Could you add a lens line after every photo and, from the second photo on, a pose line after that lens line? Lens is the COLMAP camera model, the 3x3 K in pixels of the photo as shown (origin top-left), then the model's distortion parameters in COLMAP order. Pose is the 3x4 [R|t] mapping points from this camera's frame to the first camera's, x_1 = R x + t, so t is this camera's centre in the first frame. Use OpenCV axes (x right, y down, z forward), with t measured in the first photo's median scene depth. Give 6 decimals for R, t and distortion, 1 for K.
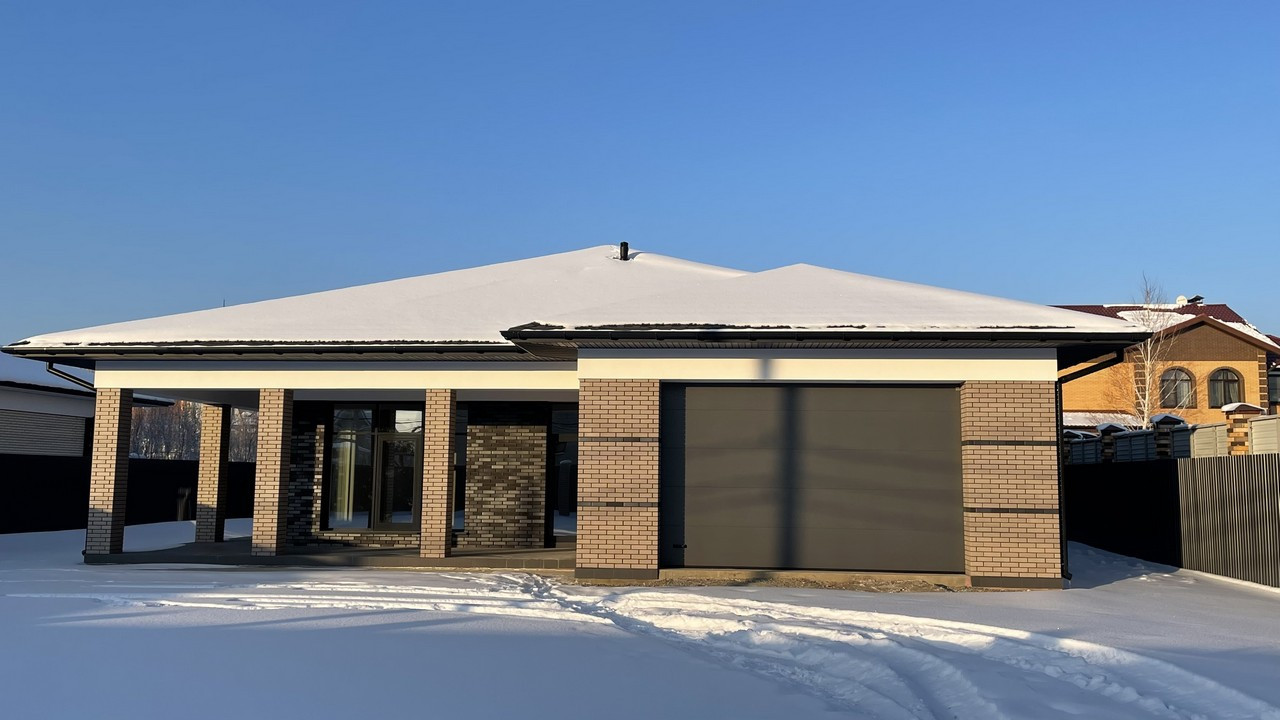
lens RADIAL K [[1146.3, 0, 645.2], [0, 1146.3, 346.4], [0, 0, 1]] dist [0.084675, -0.067047]
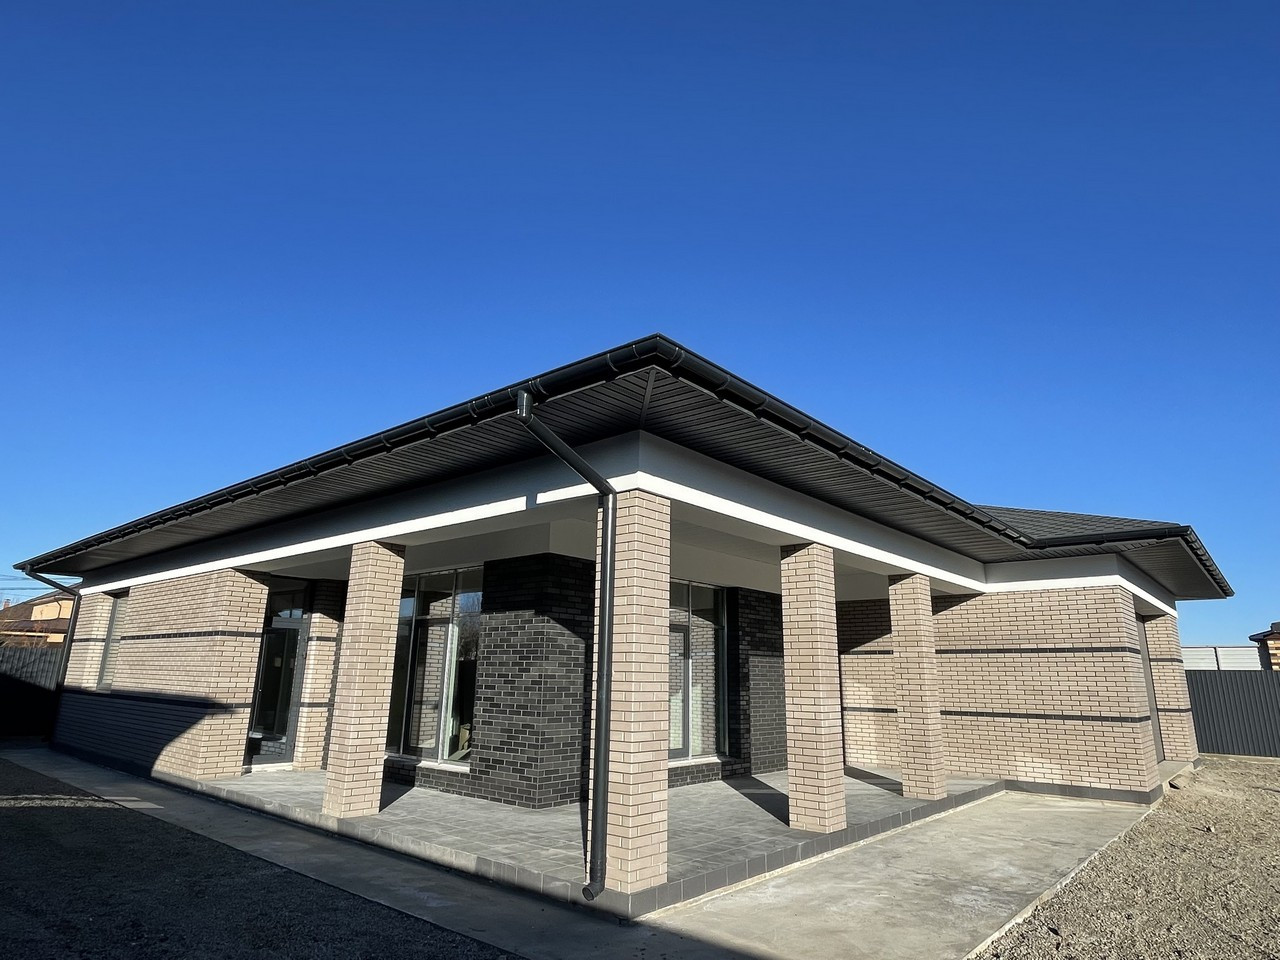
lens RADIAL K [[740.9, 0, 641.5], [0, 740.9, 478.3], [0, 0, 1]] dist [-0.000672, -0.000947]
pose [[0.580145, 0.209861, 0.787013, -0.805908], [-0.106007, 0.977473, -0.182506, 0.097499], [-0.807585, 0.022451, 0.589323, 0.966188]]
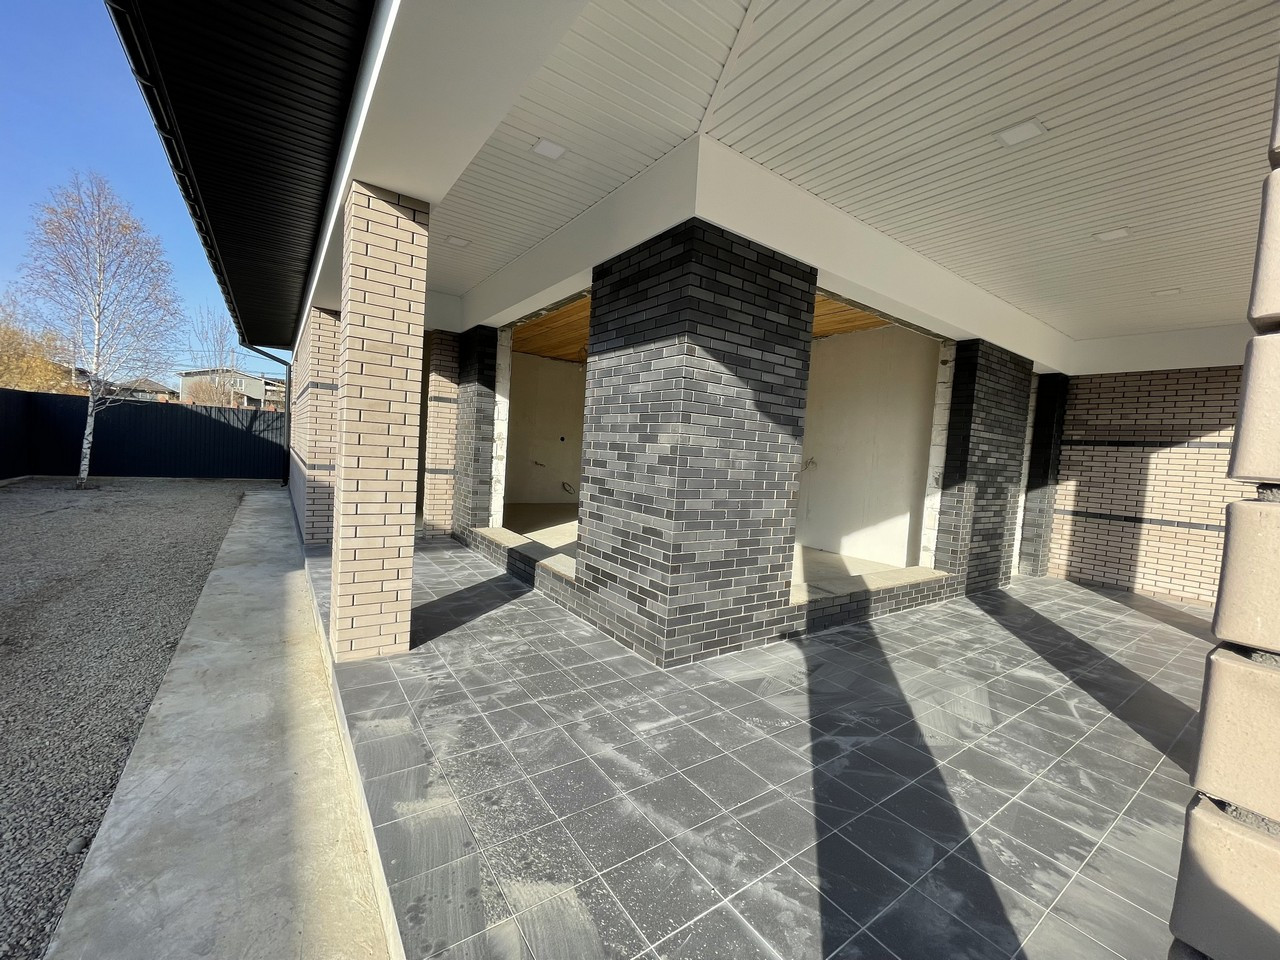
lens RADIAL K [[518.3, 0, 641.1], [0, 518.3, 482.7], [0, 0, 1]] dist [-0.013659, 0.002793]
pose [[0.759555, 0.000336, 0.650443, -0.564925], [-0.133819, 0.978688, 0.155762, 0.126905], [-0.636529, -0.205351, 0.743412, 1.175361]]
